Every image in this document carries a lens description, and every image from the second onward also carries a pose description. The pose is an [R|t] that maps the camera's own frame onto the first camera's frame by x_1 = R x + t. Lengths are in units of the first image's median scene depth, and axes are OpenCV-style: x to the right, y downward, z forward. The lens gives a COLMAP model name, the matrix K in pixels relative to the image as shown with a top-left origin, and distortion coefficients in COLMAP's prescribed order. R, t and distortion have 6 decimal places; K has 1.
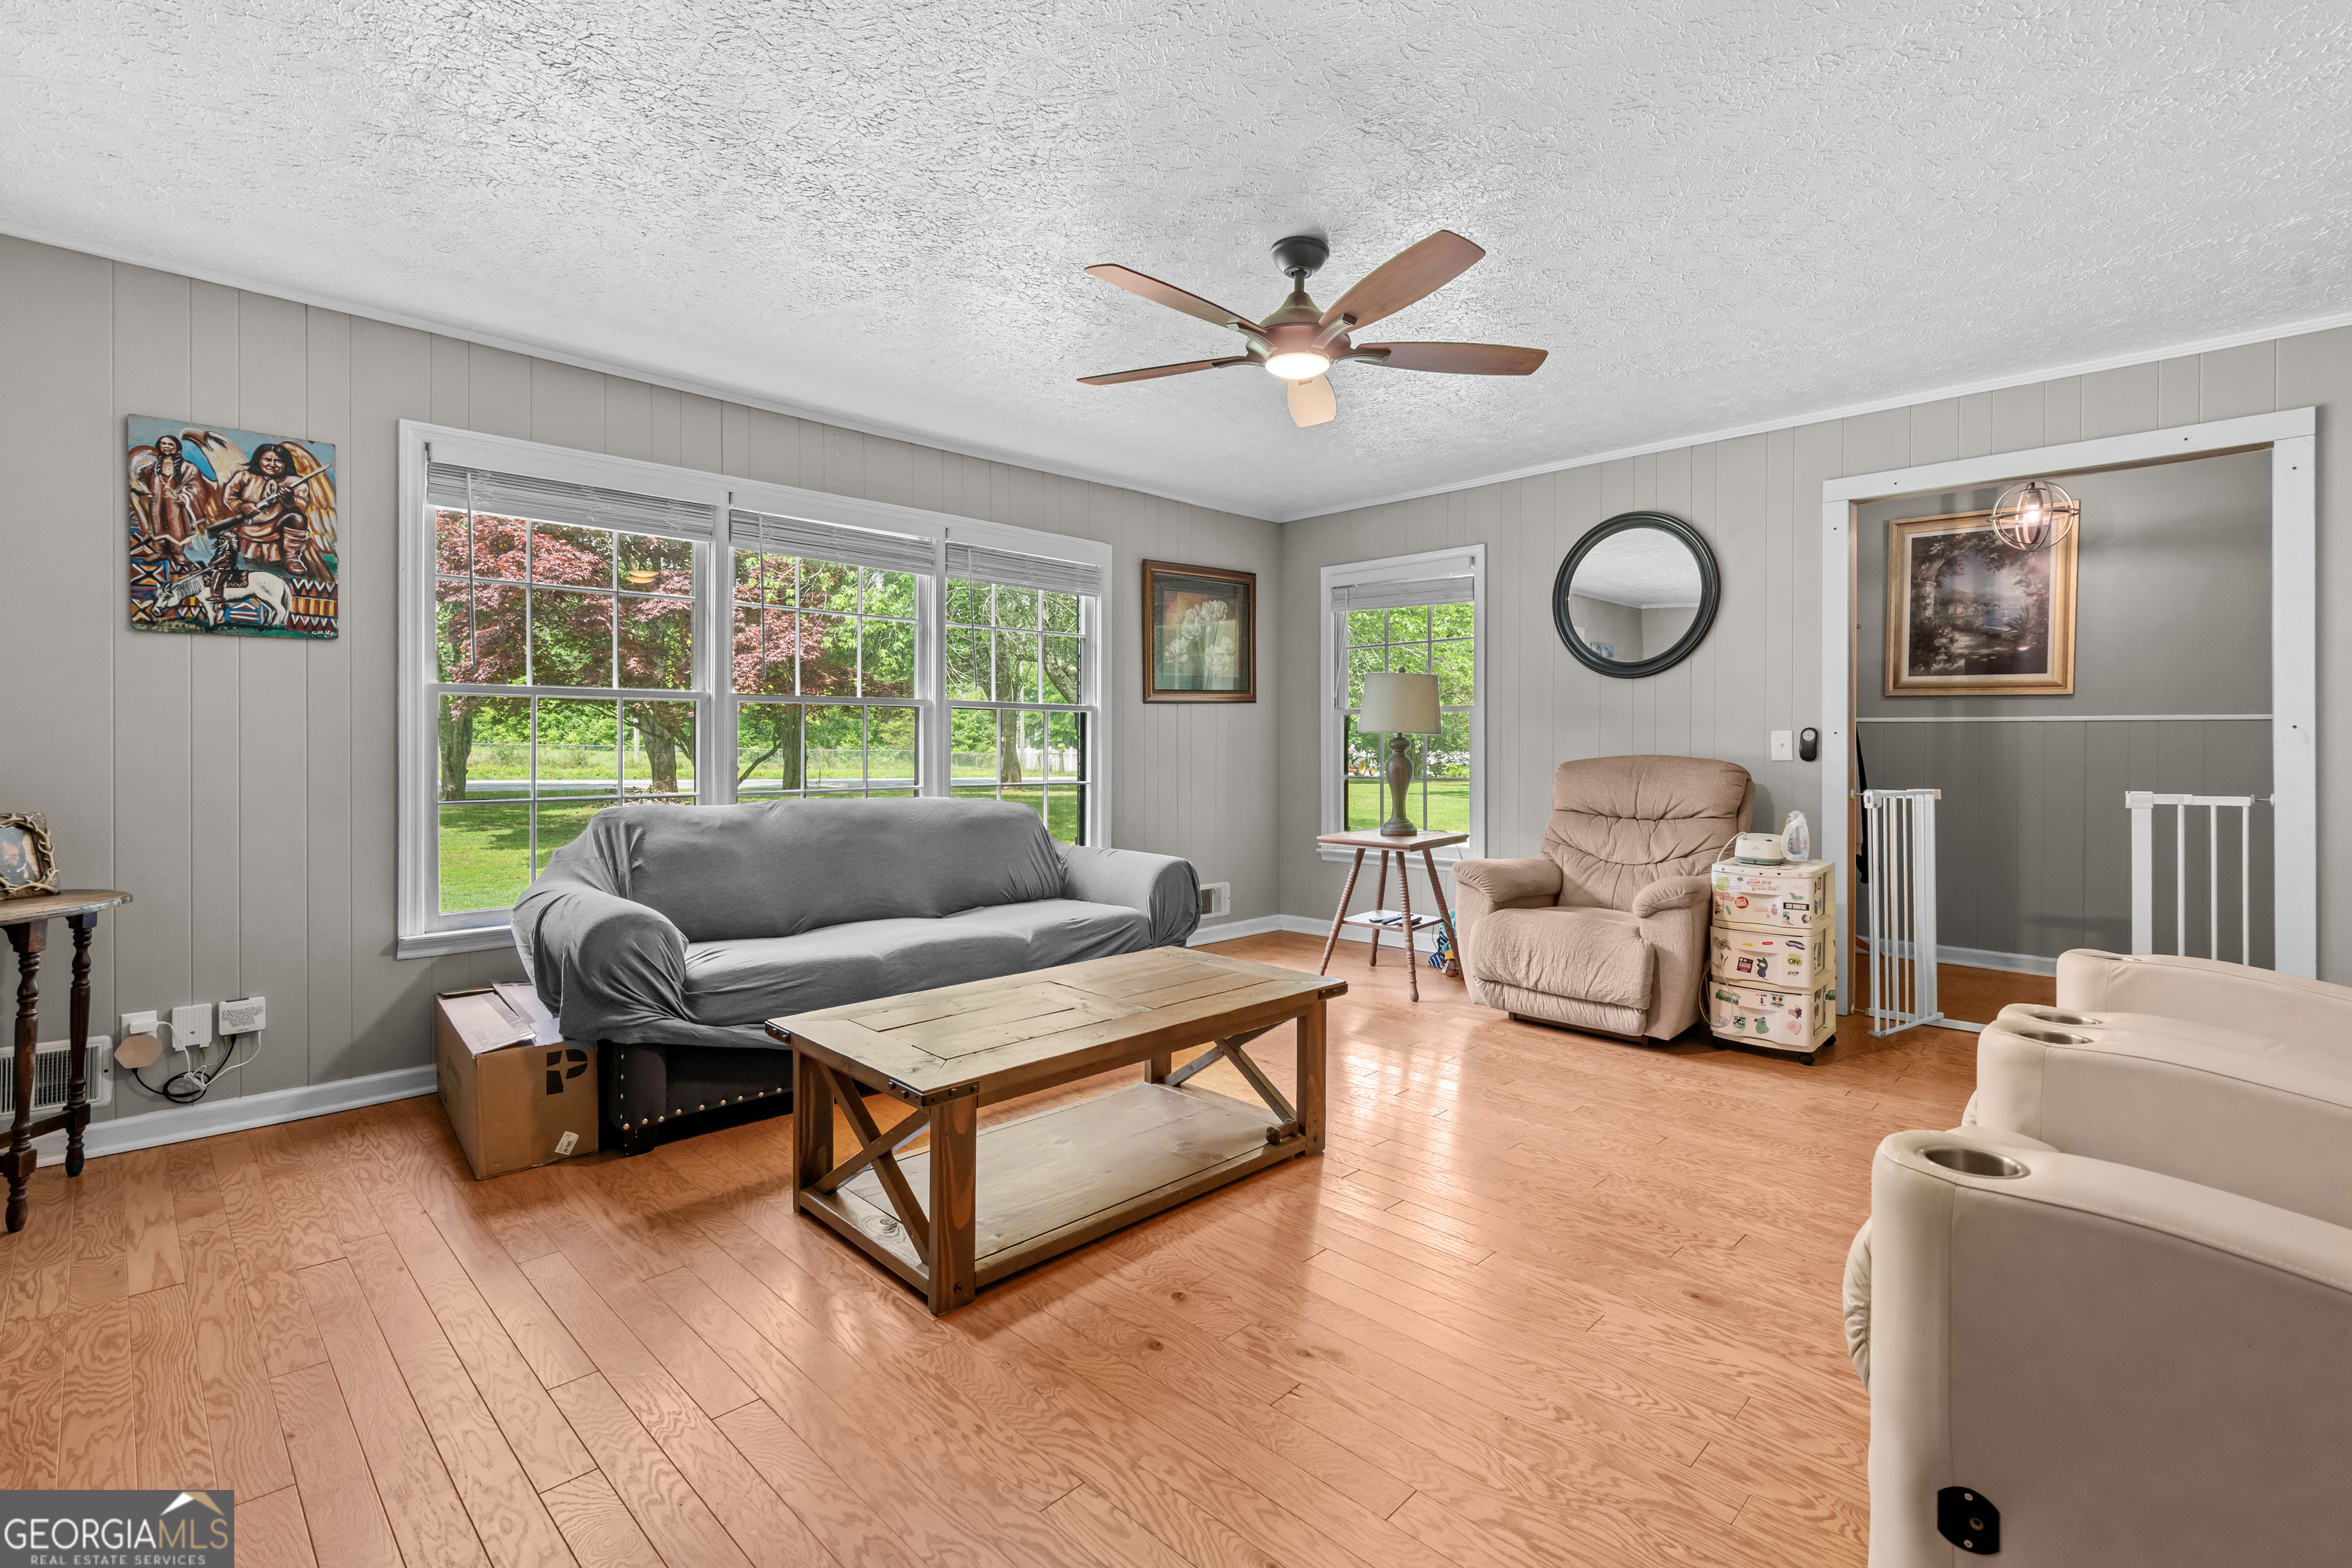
lens RADIAL K [[1059.2, 0, 1181.1], [0, 1059.2, 750.7], [0, 0, 1]] dist [-0.001144, 0.000030]
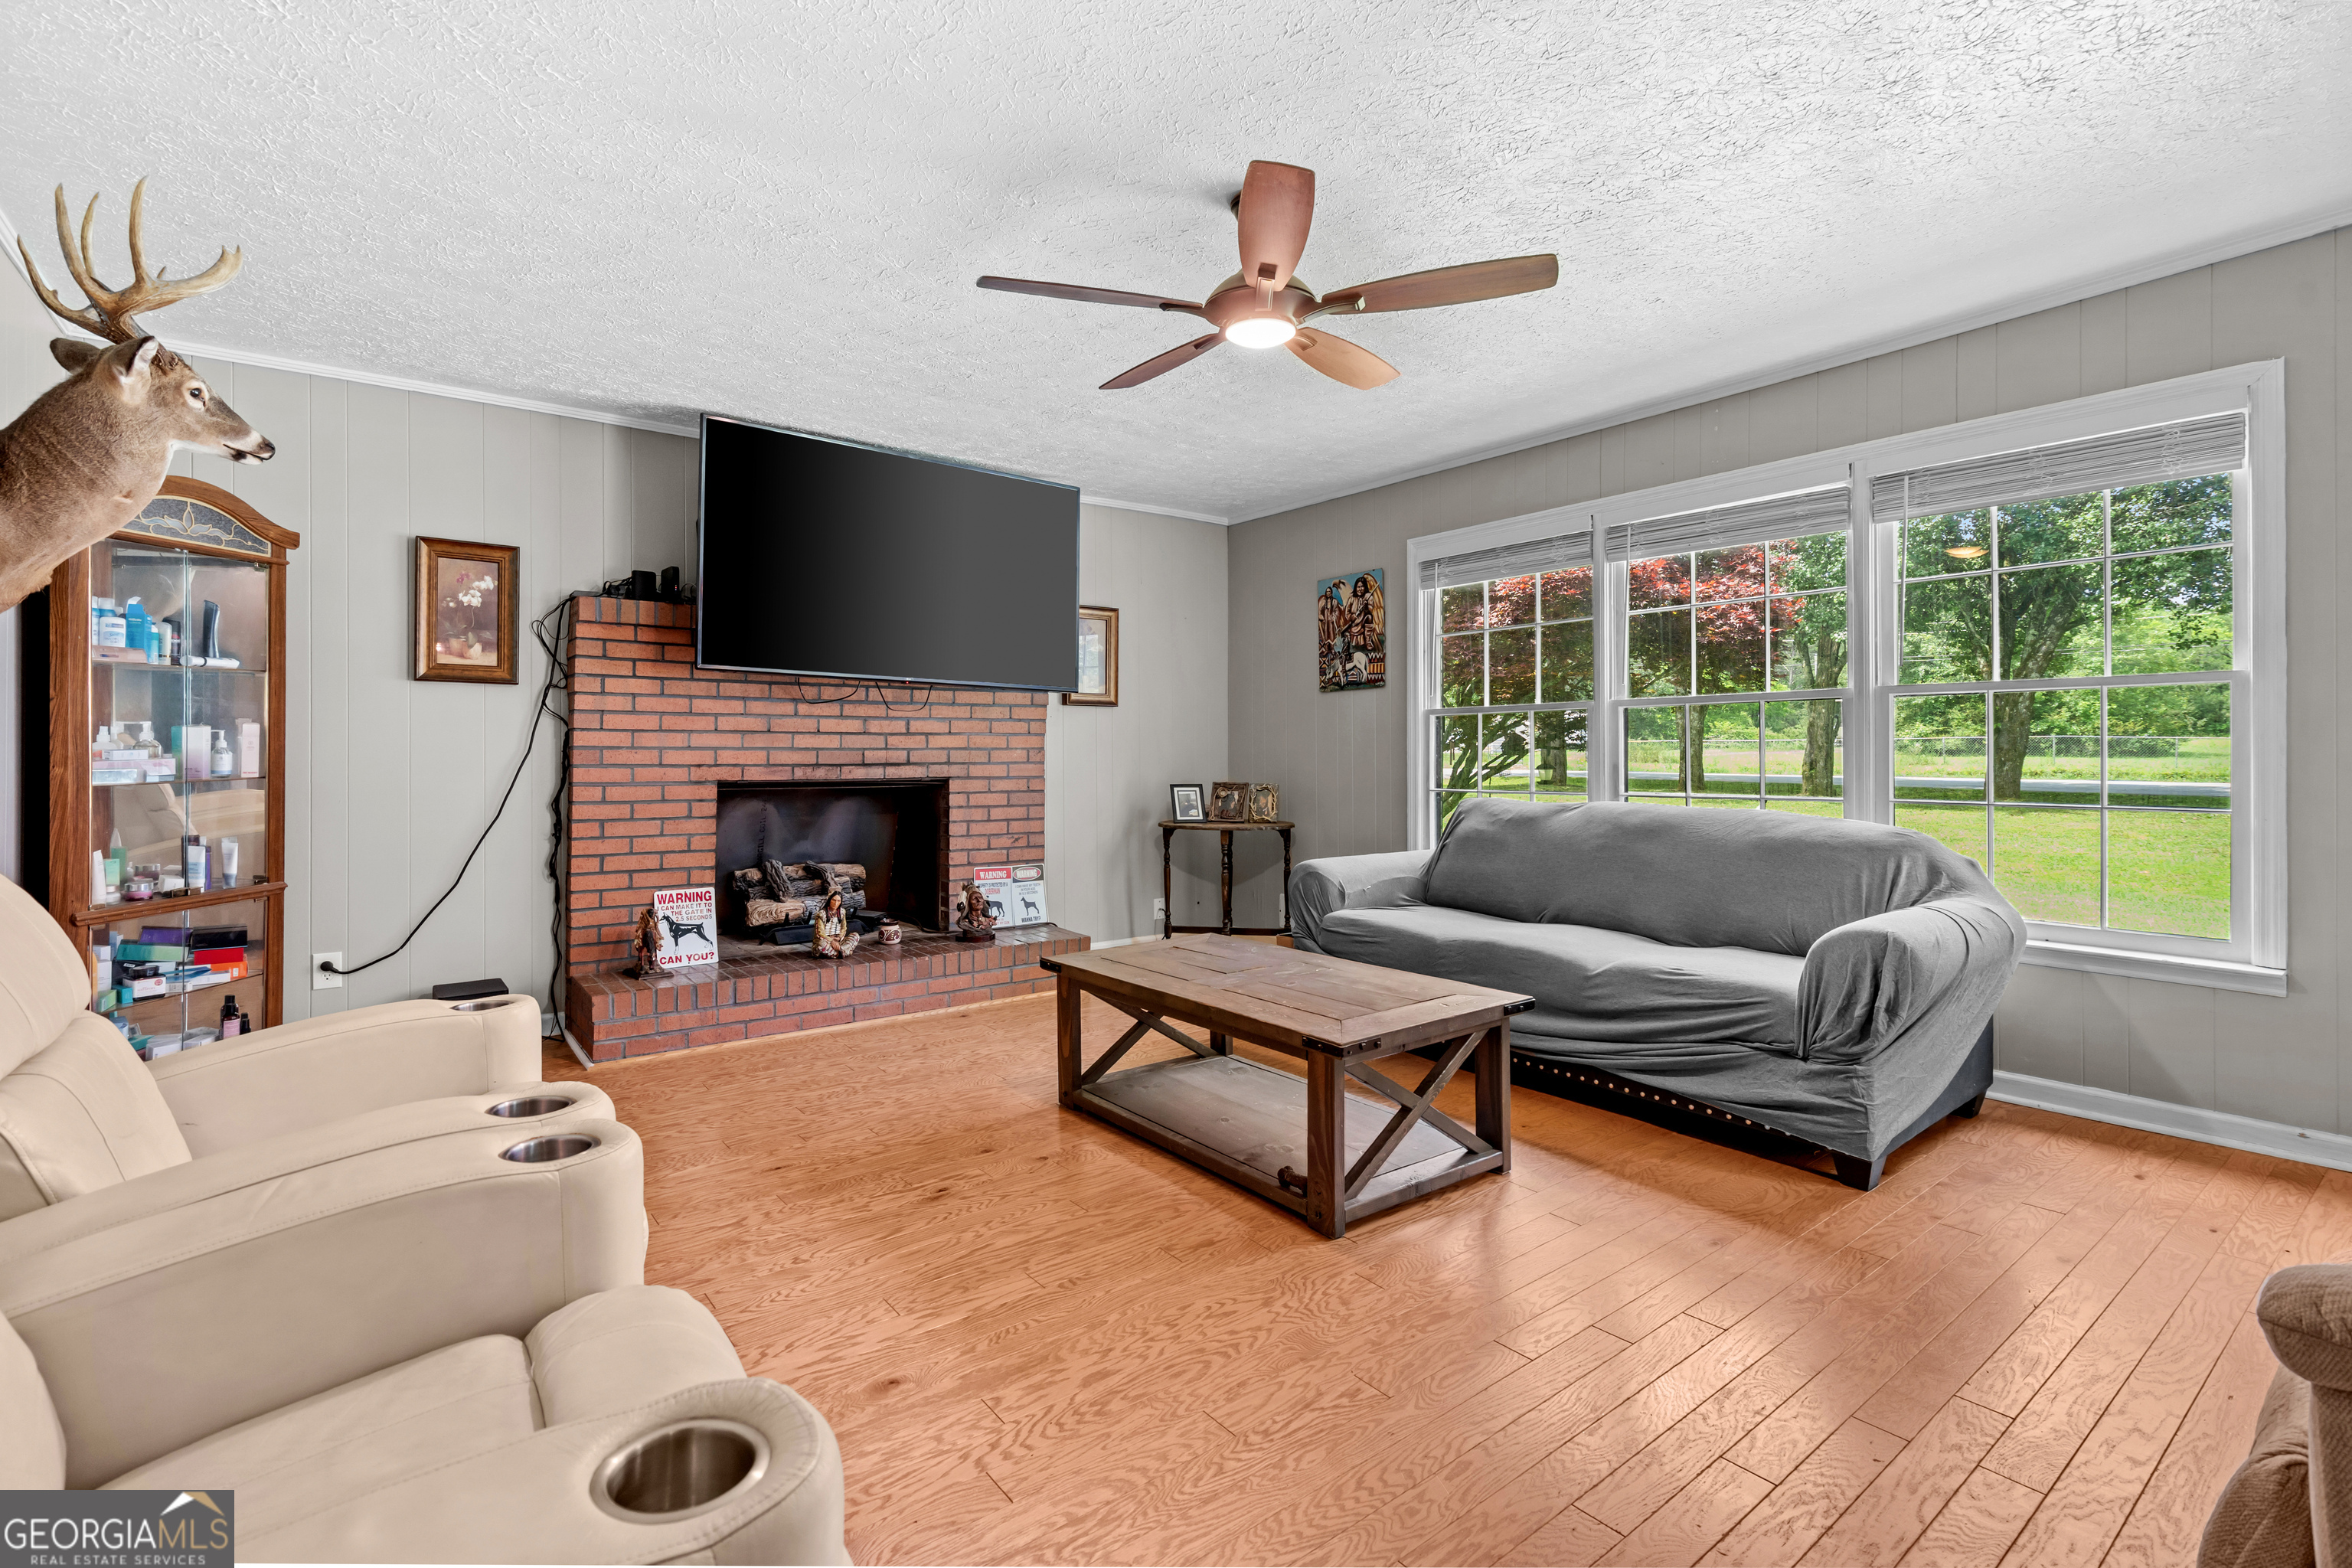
lens RADIAL K [[1081.9, 0, 1180.1], [0, 1081.9, 748.0], [0, 0, 1]] dist [-0.001222, 0.000038]
pose [[-0.131796, -0.008886, -0.991237, 0.929365], [-0.001856, 0.999960, -0.008717, 0.005099], [0.991275, 0.000691, -0.131808, 0.940168]]
